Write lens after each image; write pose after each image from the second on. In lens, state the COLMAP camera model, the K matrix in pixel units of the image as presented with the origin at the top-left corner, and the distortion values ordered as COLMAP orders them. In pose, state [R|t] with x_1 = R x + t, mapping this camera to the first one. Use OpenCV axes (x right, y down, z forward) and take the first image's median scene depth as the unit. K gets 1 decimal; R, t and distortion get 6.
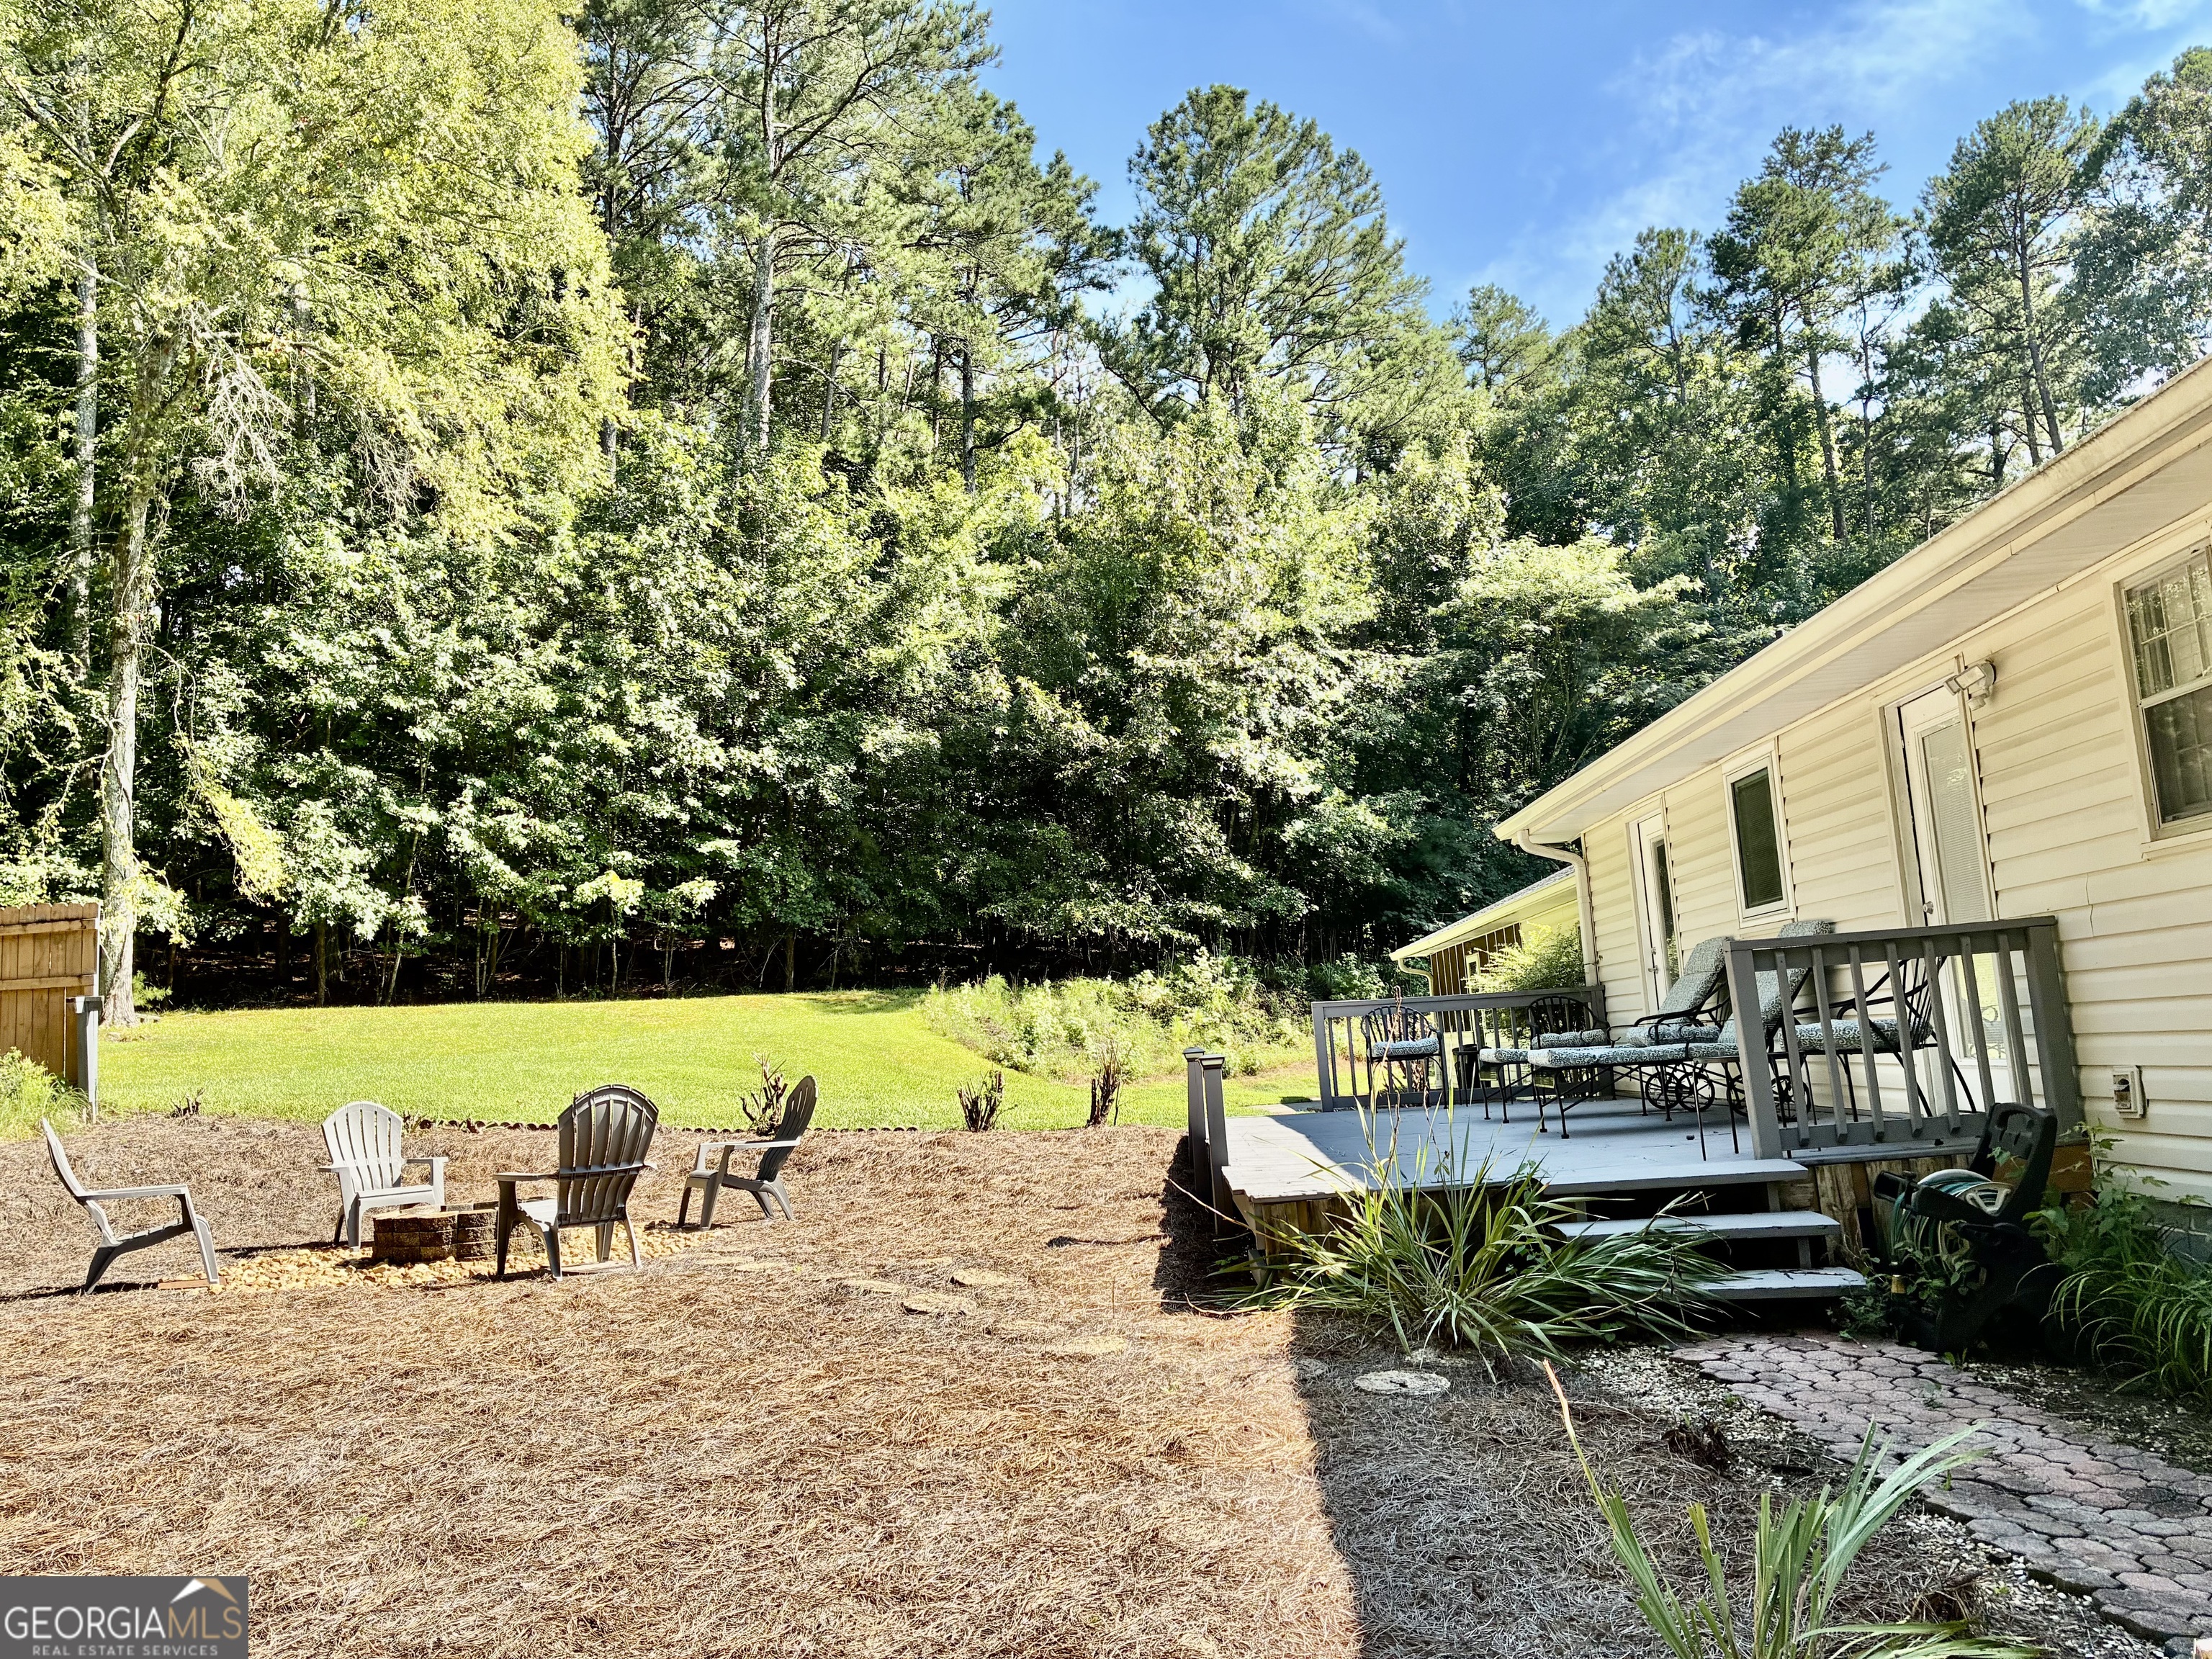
lens RADIAL K [[1679.2, 0, 1115.6], [0, 1679.2, 805.5], [0, 0, 1]] dist [0.070634, -0.086534]
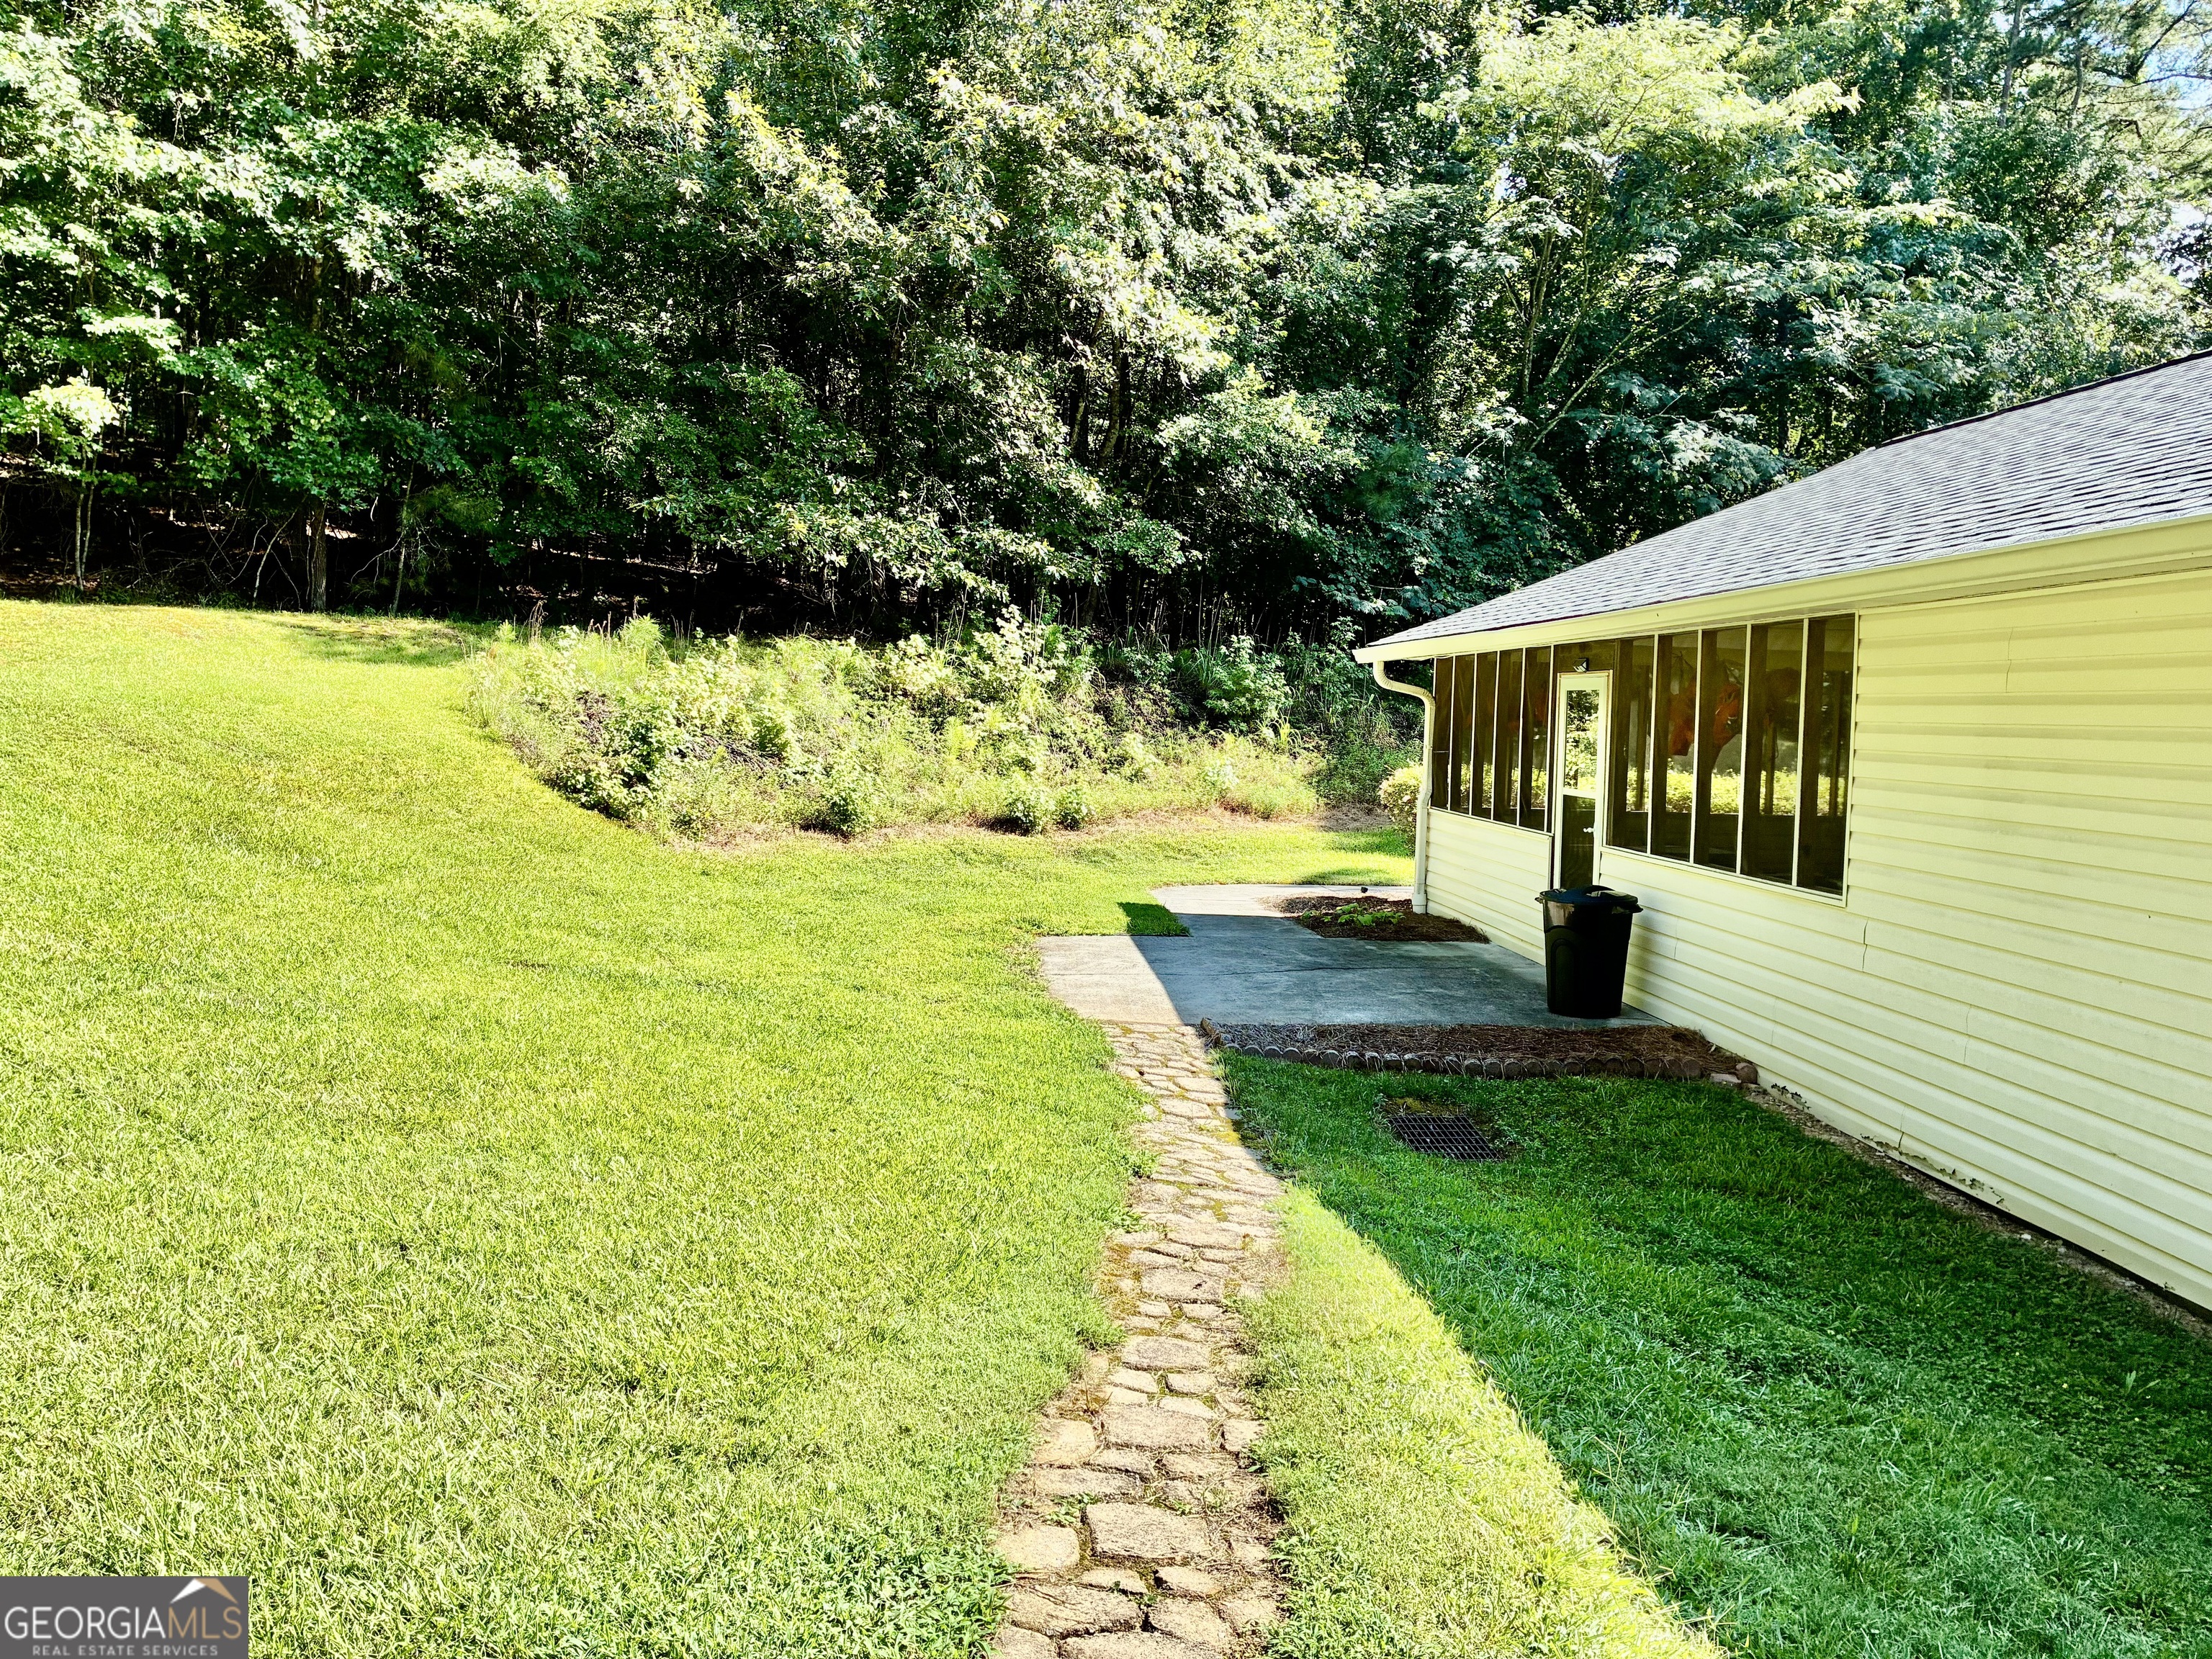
lens RADIAL K [[1679.2, 0, 1115.6], [0, 1679.2, 805.5], [0, 0, 1]] dist [0.070634, -0.086534]
pose [[0.989692, 0.083276, 0.116514, 0.023024], [-0.104922, 0.975353, 0.194106, 0.031937], [-0.097478, -0.204330, 0.974037, 0.375632]]
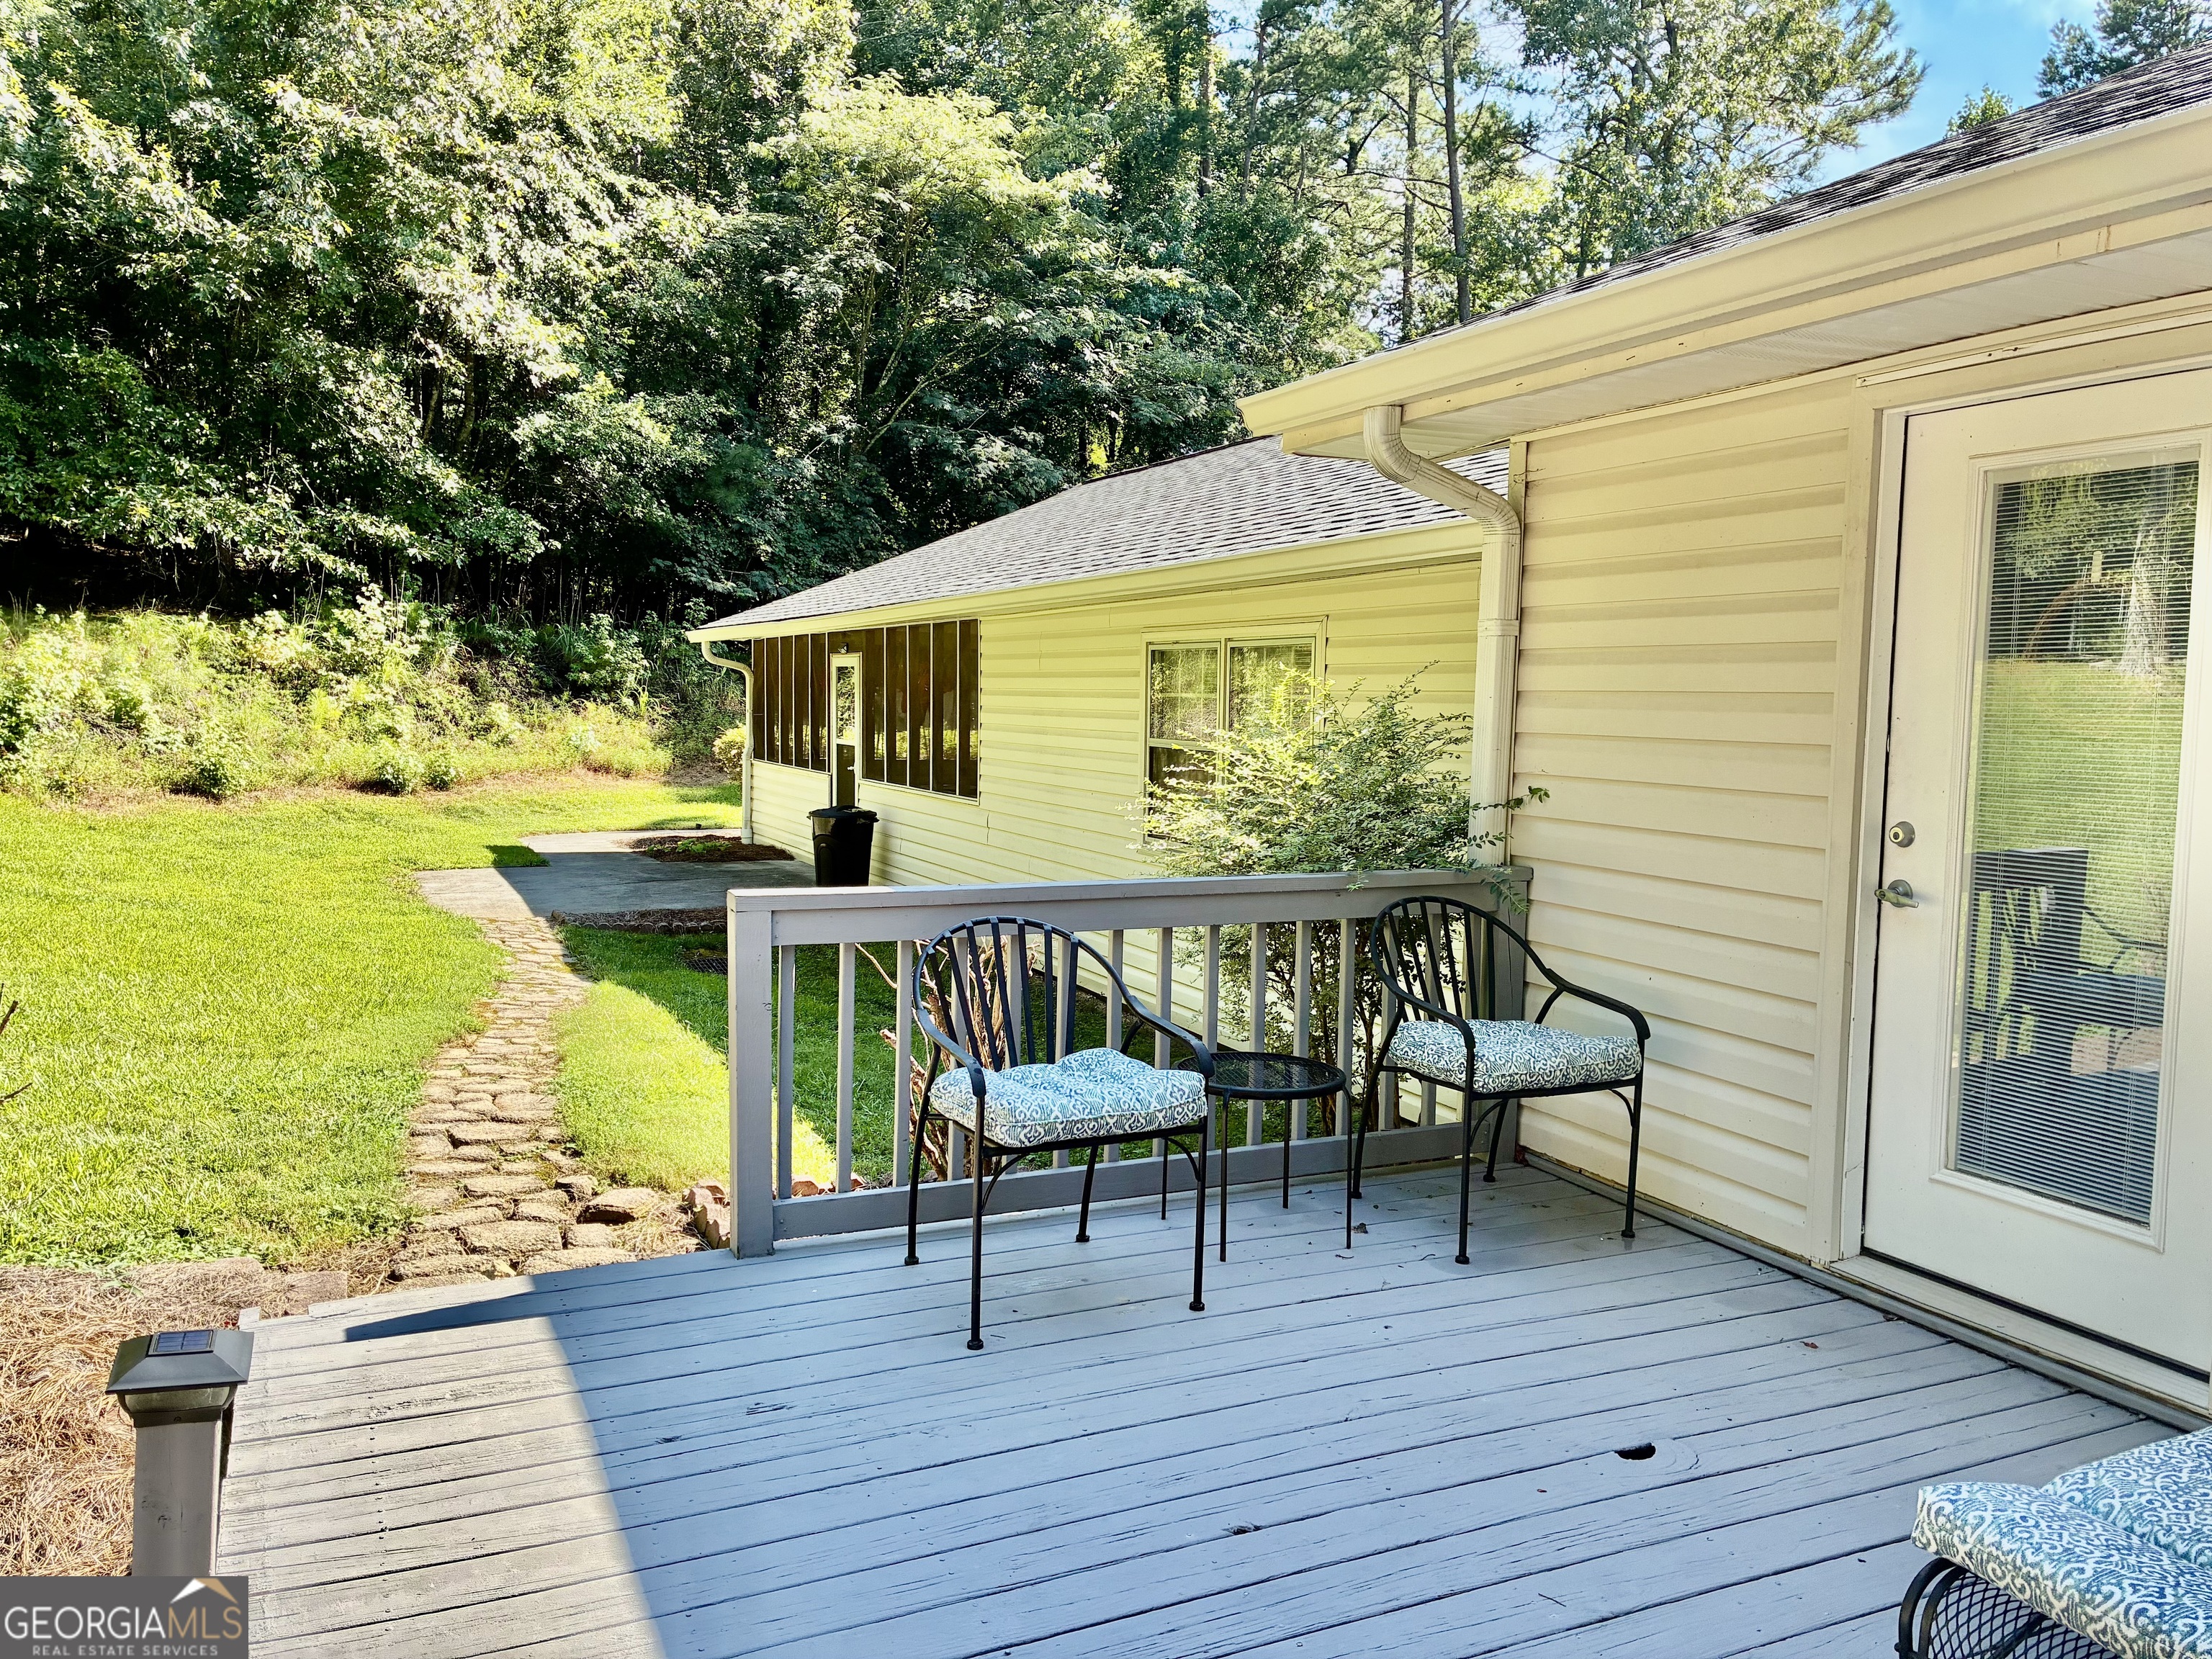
lens RADIAL K [[1698.7, 0, 1155.4], [0, 1698.7, 817.1], [0, 0, 1]] dist [0.009934, 0.012086]
pose [[0.881677, 0.046263, 0.469579, 0.012813], [-0.142478, 0.974831, 0.171475, 0.015168], [-0.449827, -0.218090, 0.866078, 0.261422]]
